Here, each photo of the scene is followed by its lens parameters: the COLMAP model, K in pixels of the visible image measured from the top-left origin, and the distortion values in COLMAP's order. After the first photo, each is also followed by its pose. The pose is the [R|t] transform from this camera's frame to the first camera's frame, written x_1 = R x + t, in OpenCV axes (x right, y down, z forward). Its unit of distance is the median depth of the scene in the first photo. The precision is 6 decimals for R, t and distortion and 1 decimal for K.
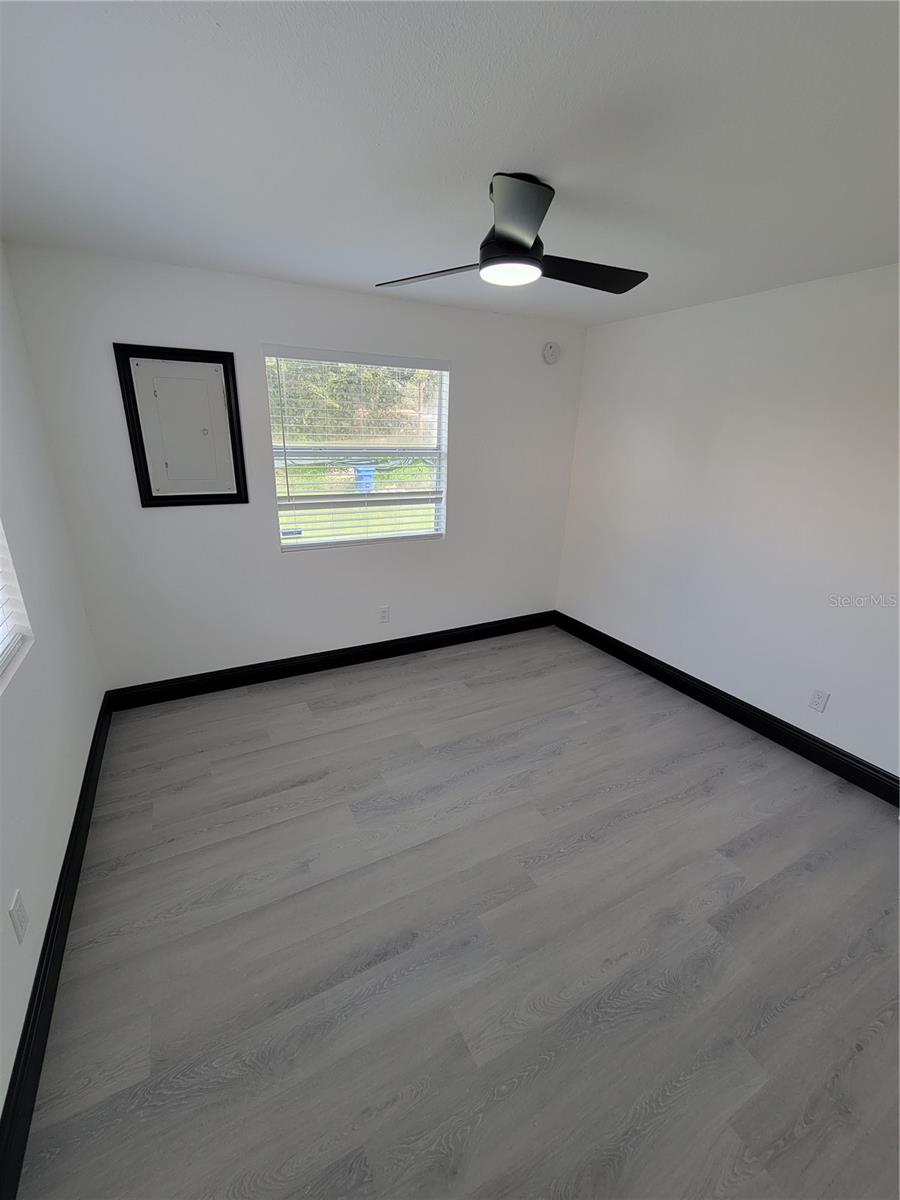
lens RADIAL K [[483.1, 0, 450.3], [0, 483.1, 598.4], [0, 0, 1]] dist [0.004351, -0.003904]
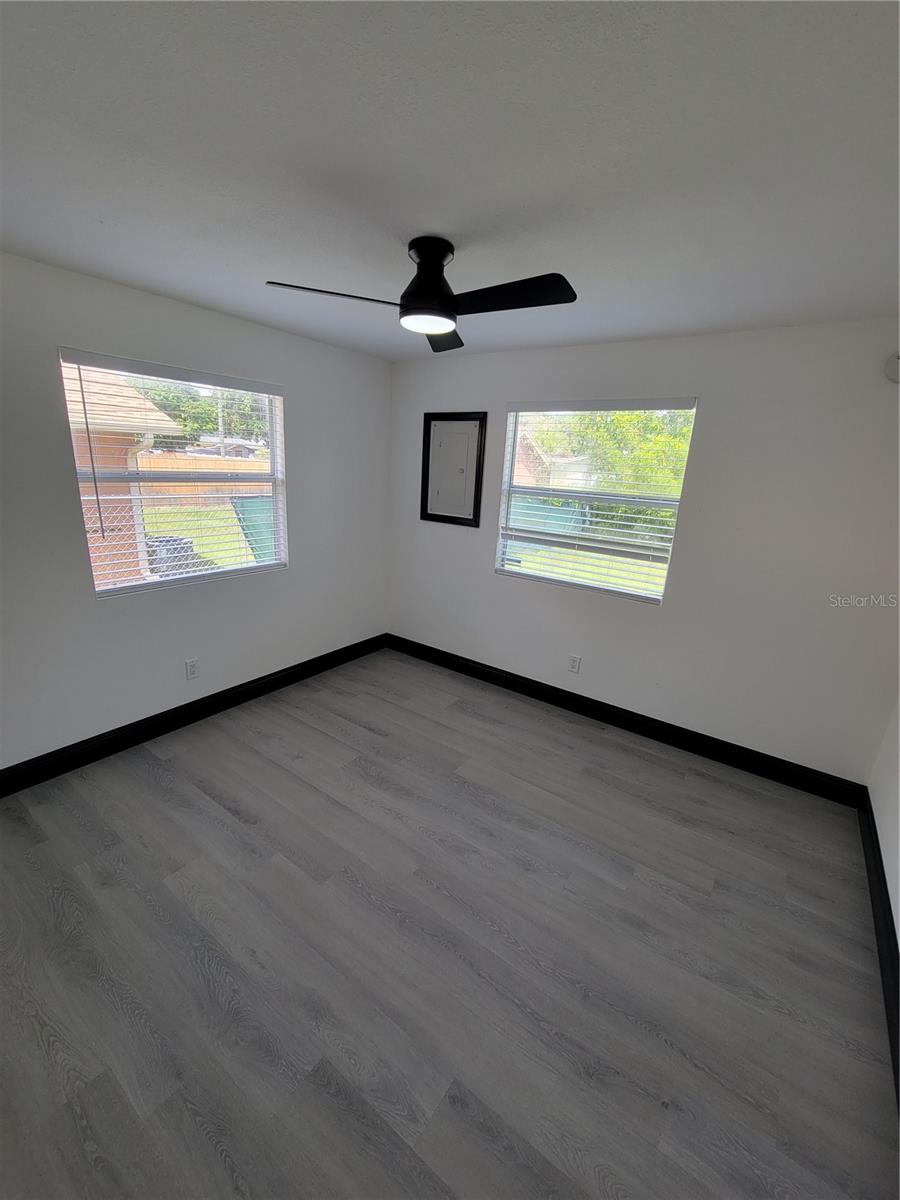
lens RADIAL K [[483.1, 0, 439.7], [0, 483.1, 600.0], [0, 0, 1]] dist [0.004351, -0.003904]
pose [[0.447008, 0.245188, -0.860271, 0.719857], [-0.336198, 0.937244, 0.092434, -0.113555], [0.828948, 0.247902, 0.501387, 0.369499]]
